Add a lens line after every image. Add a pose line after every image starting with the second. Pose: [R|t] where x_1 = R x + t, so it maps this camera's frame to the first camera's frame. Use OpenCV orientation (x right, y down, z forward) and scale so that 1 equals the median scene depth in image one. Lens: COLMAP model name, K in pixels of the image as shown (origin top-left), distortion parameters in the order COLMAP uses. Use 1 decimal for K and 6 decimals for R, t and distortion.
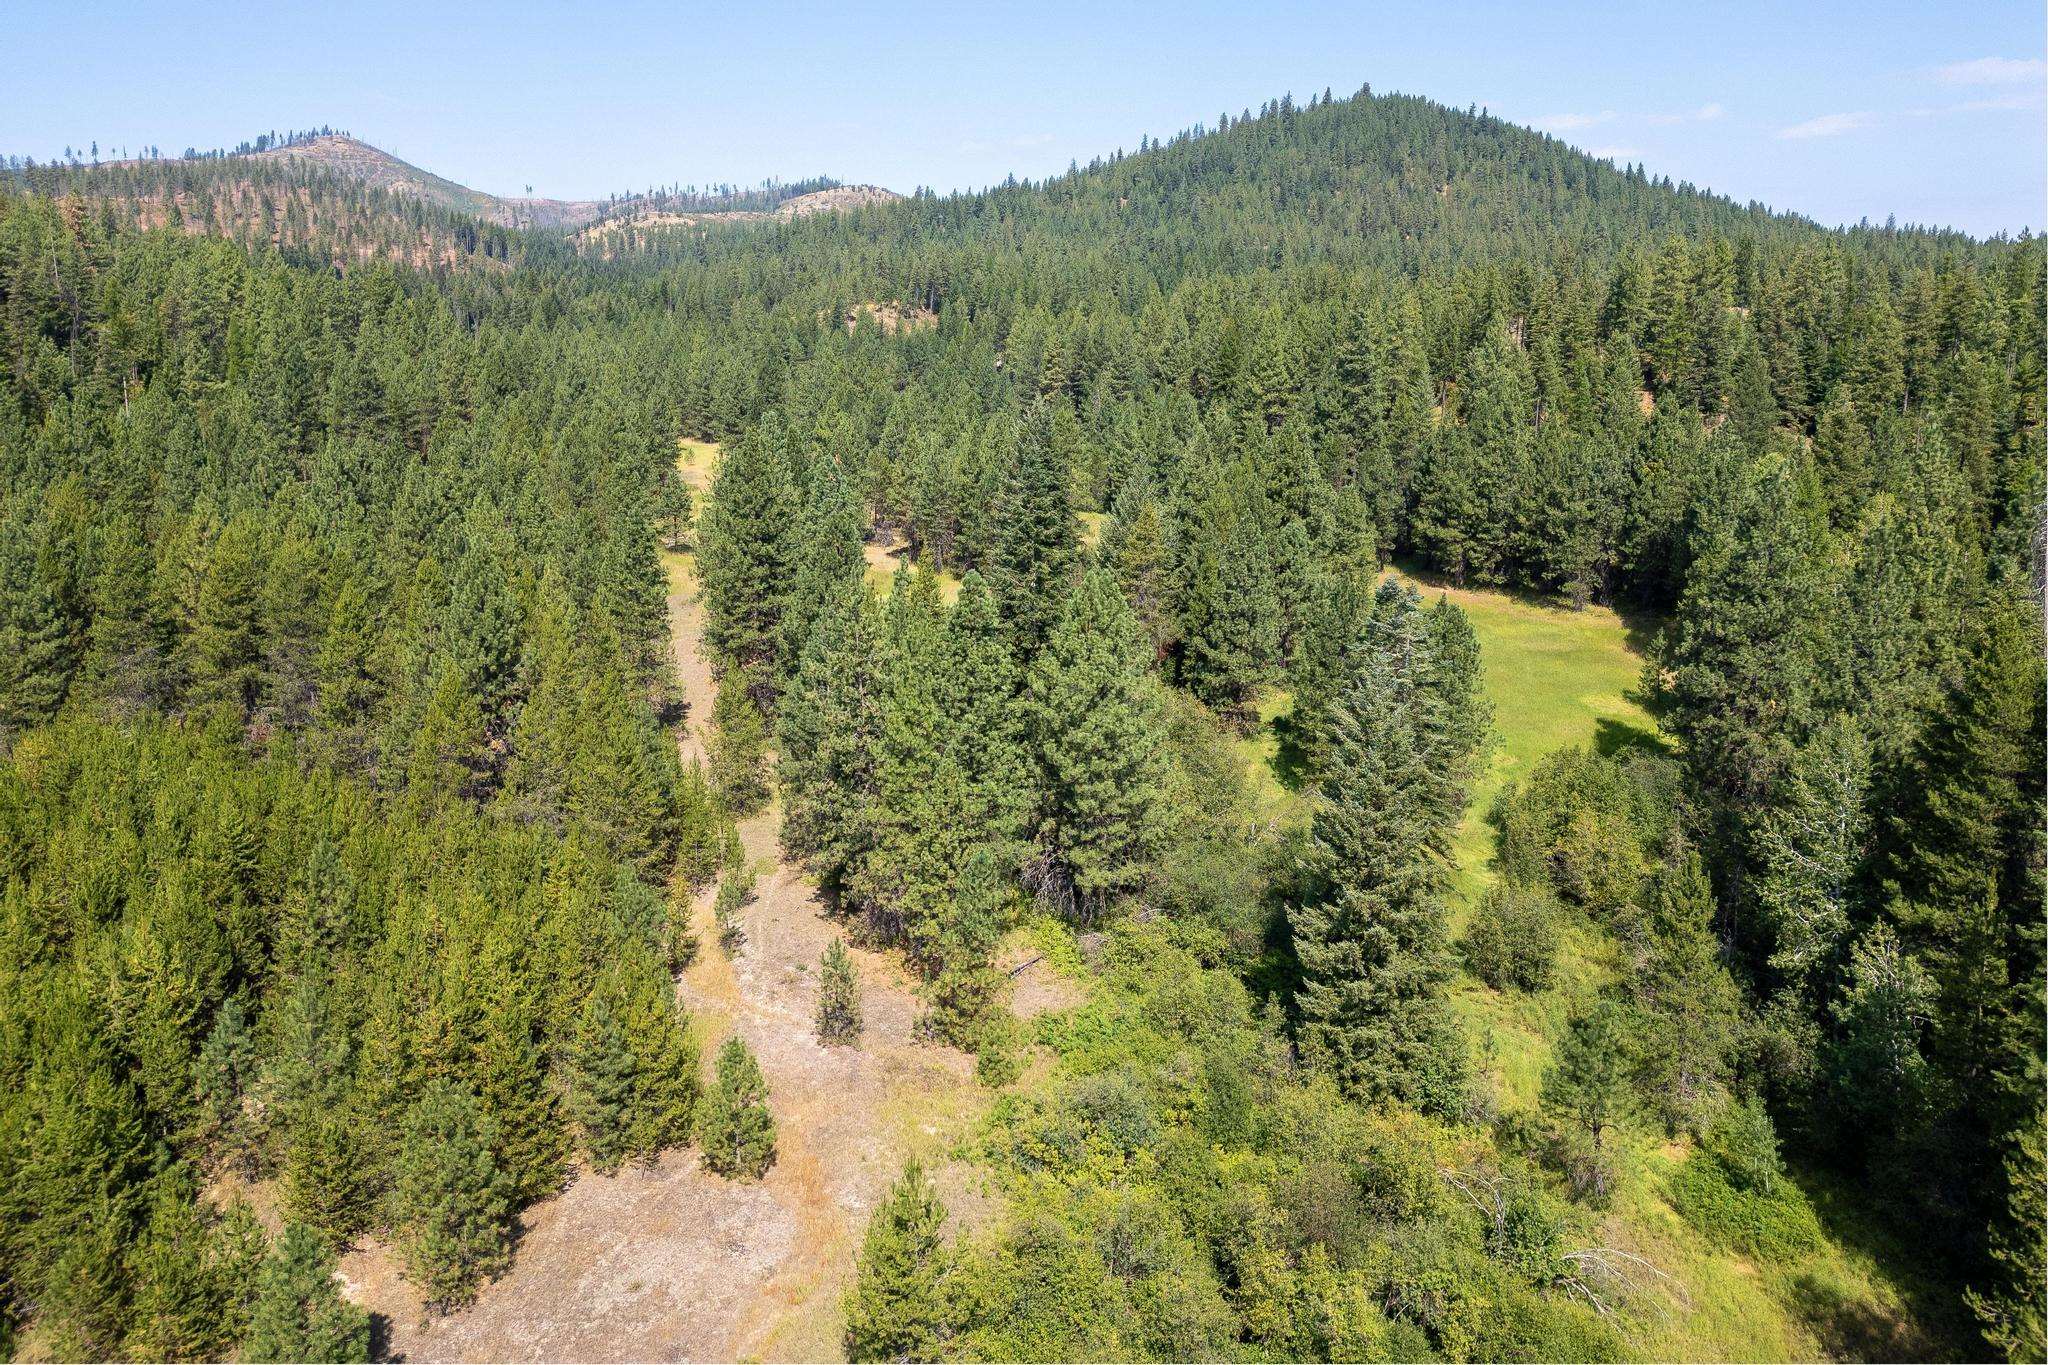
lens RADIAL K [[1397.6, 0, 1013.8], [0, 1397.6, 629.0], [0, 0, 1]] dist [0.083928, -0.085114]
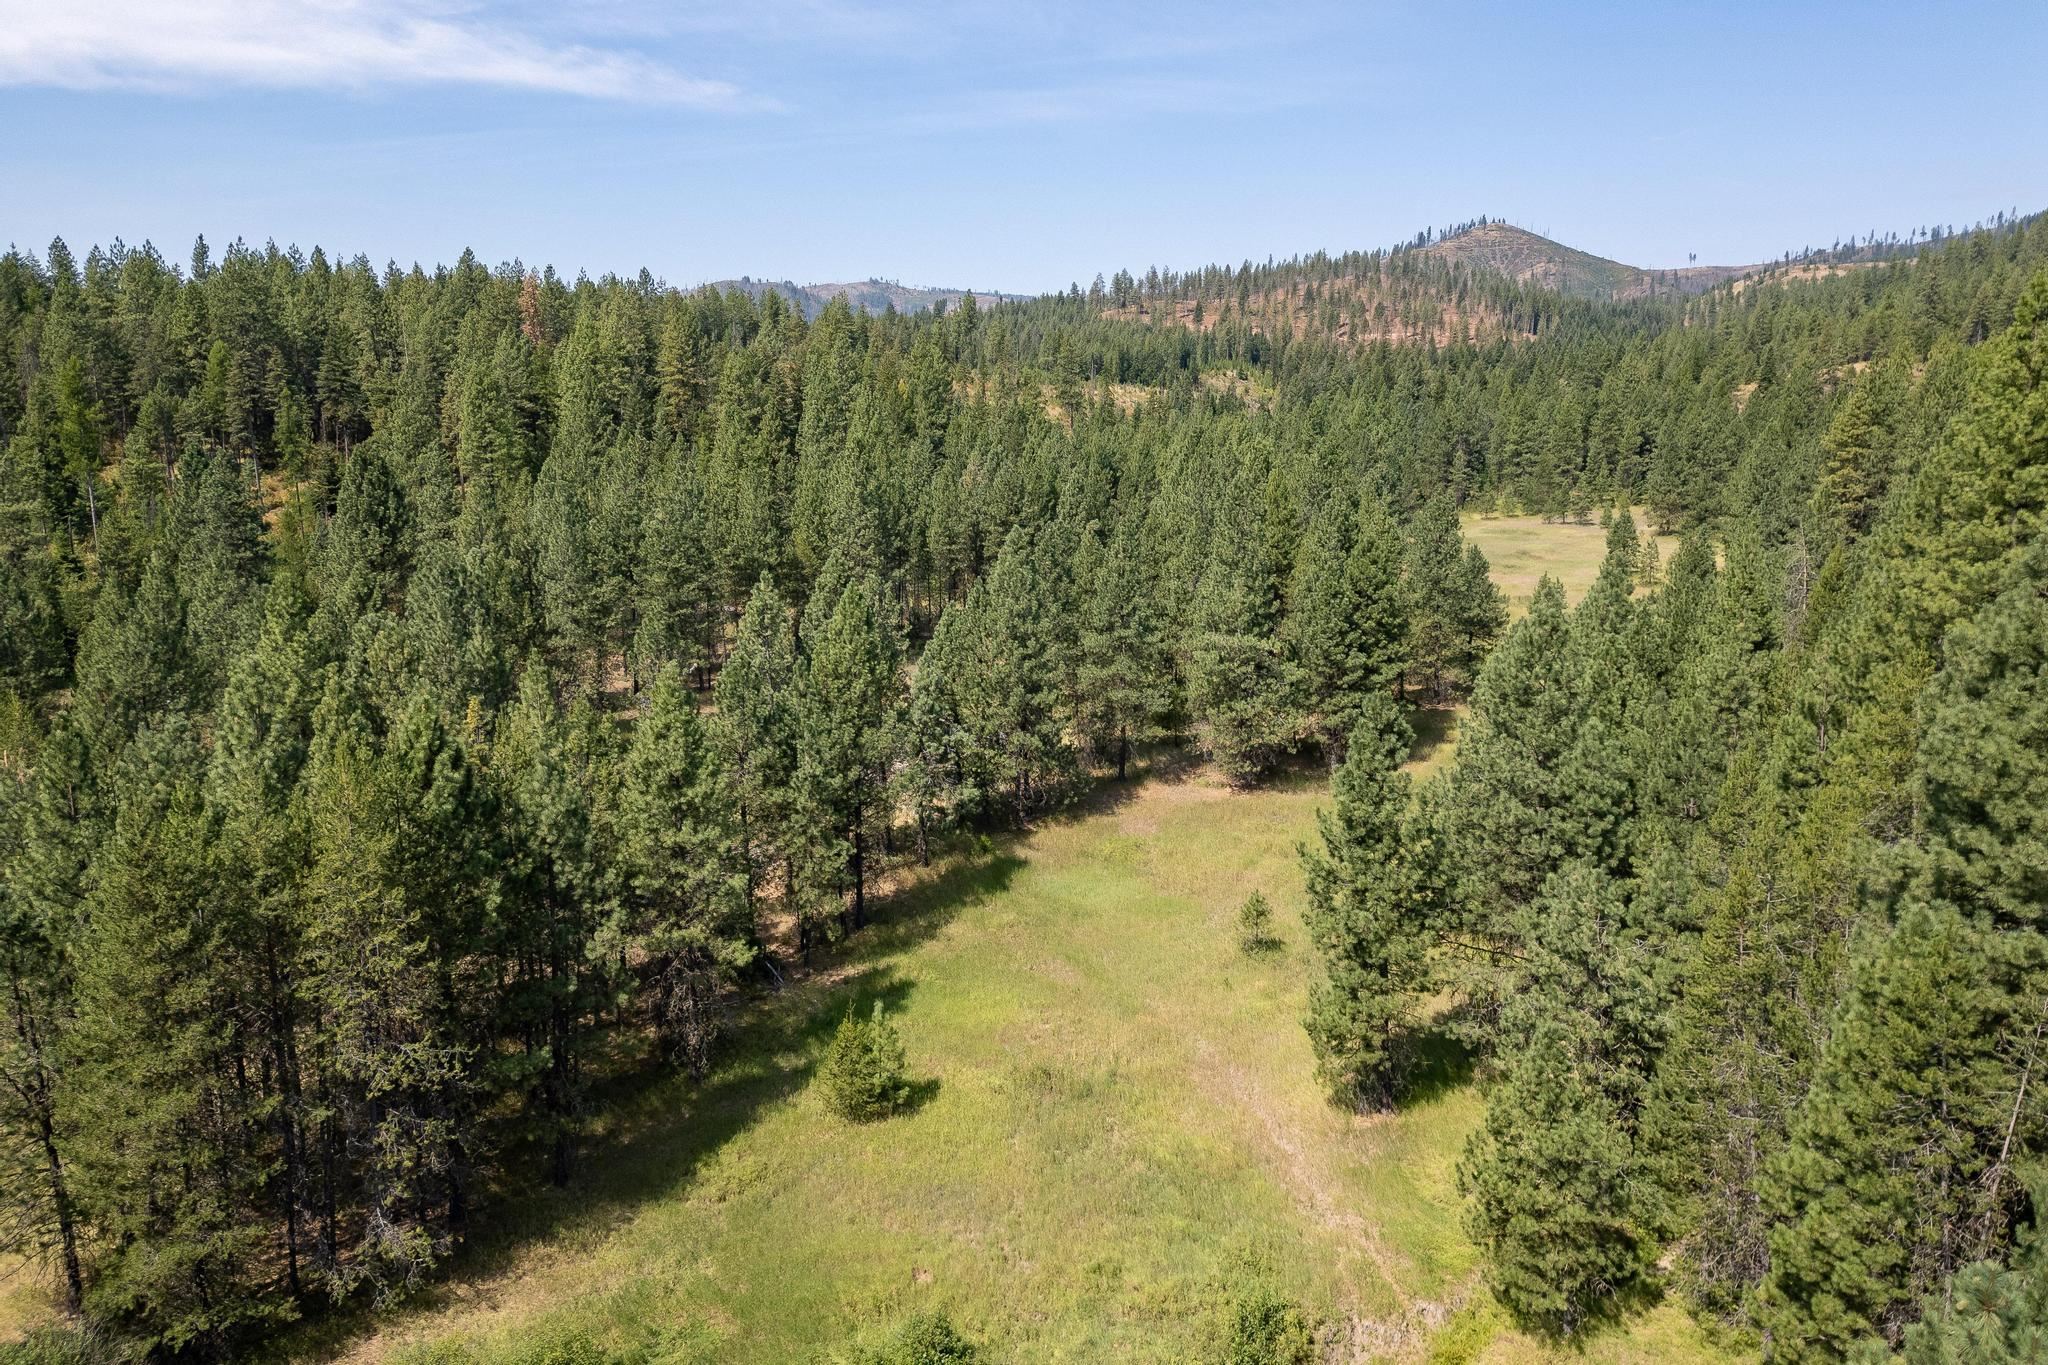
lens RADIAL K [[1462.5, 0, 1026.8], [0, 1462.5, 638.8], [0, 0, 1]] dist [0.100142, -0.101876]
pose [[0.734682, 0.084776, -0.673093, 0.040785], [-0.122870, 0.992381, -0.009123, -0.024131], [0.667192, 0.089405, 0.739501, 0.119948]]
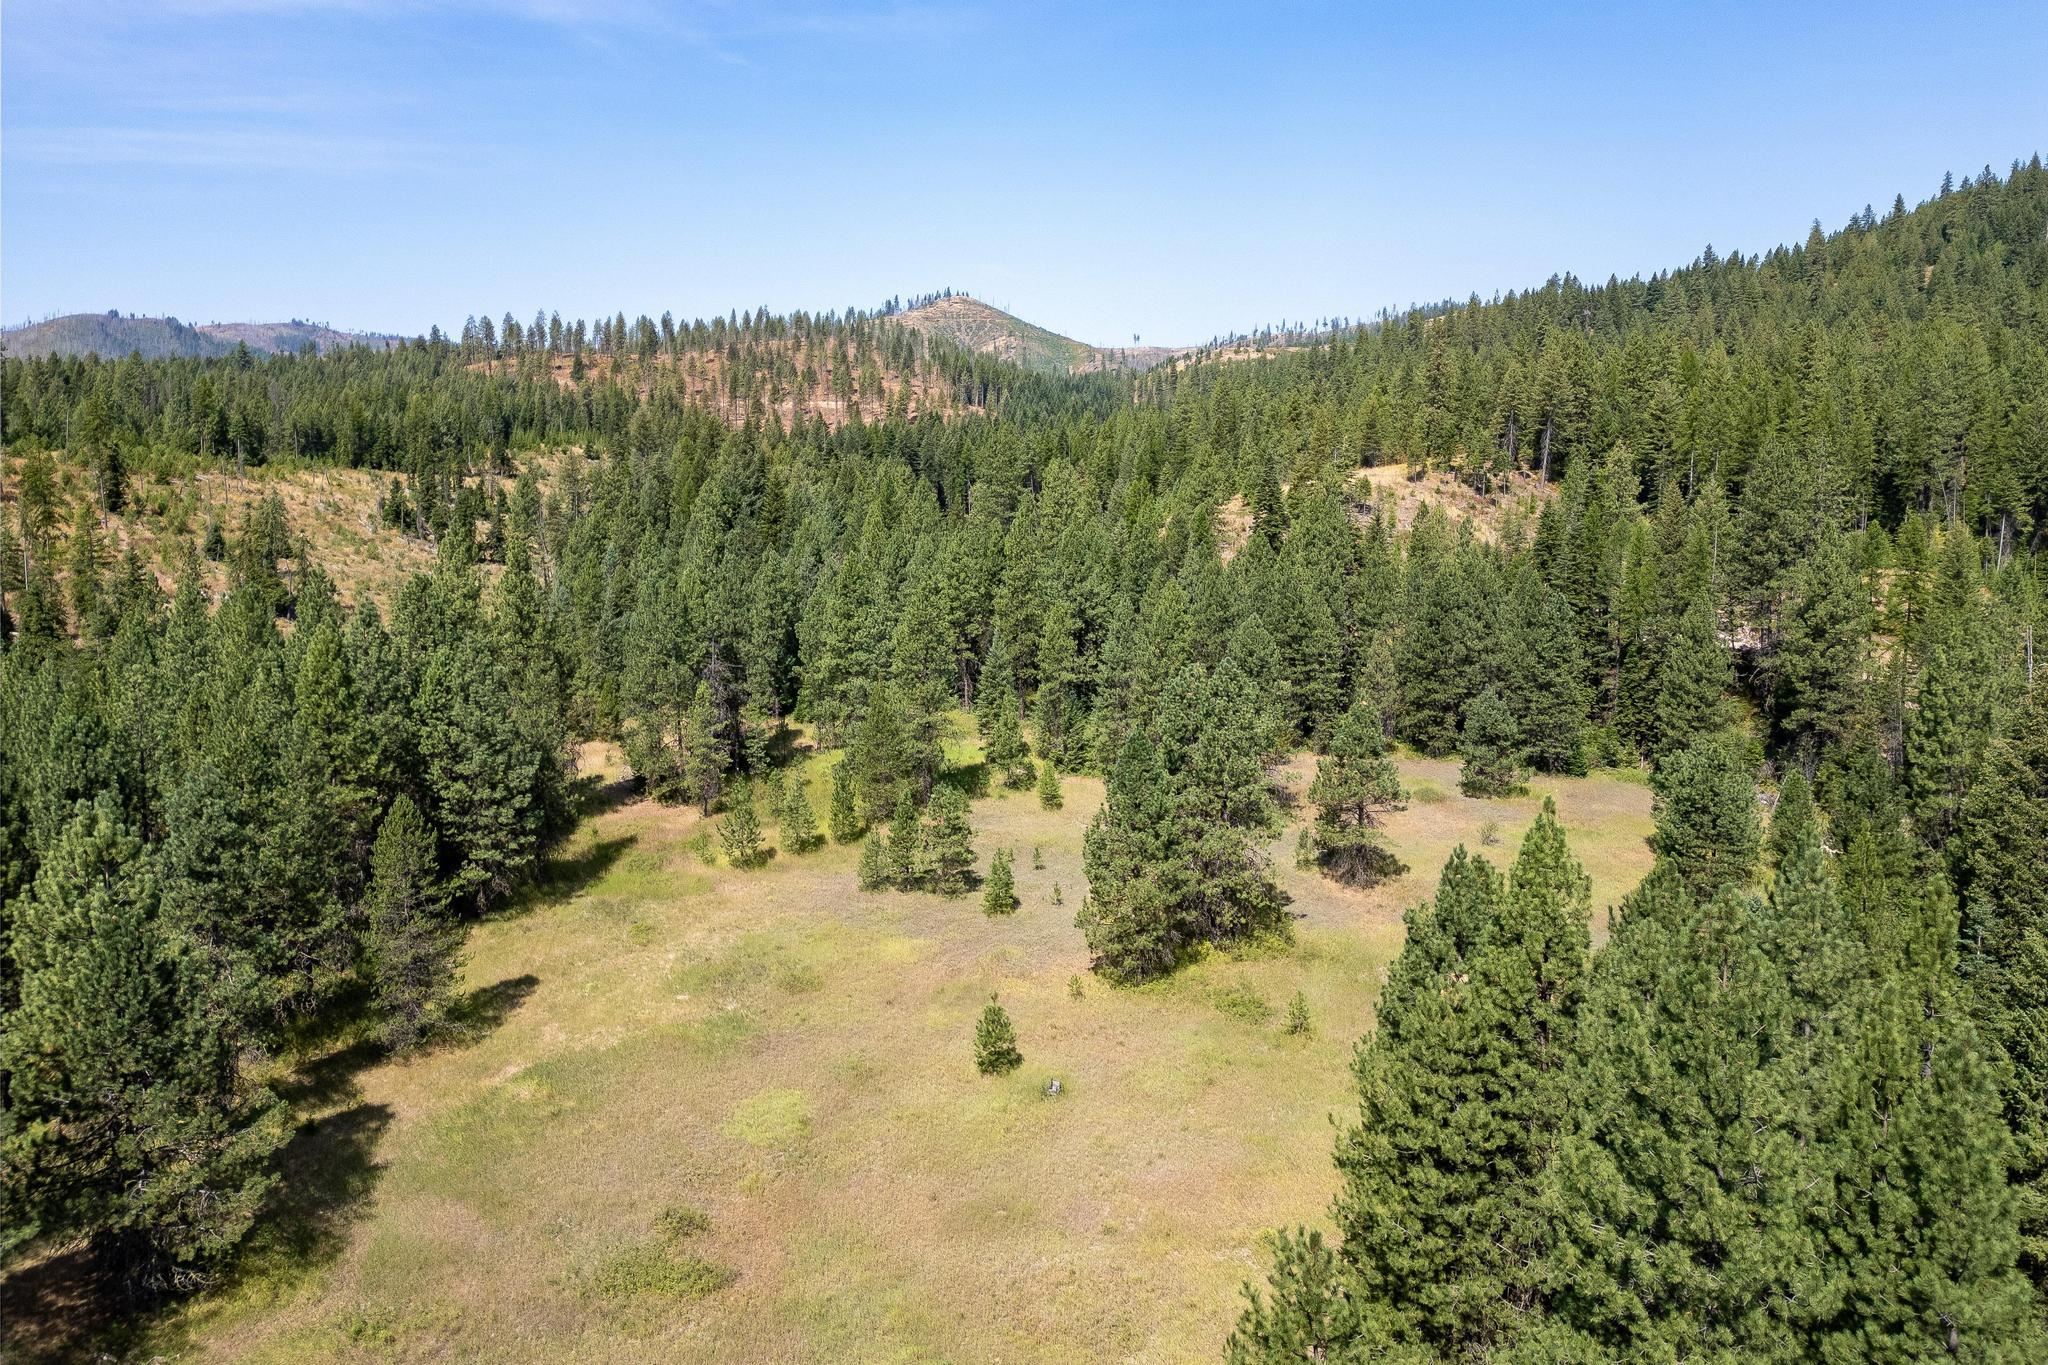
lens RADIAL K [[1485.0, 0, 1023.2], [0, 1485.0, 602.8], [0, 0, 1]] dist [0.109325, -0.107174]
pose [[0.917157, 0.020863, -0.397980, -0.010106], [-0.069180, 0.991802, -0.107434, -0.063124], [0.392476, 0.126067, 0.911081, 0.258659]]
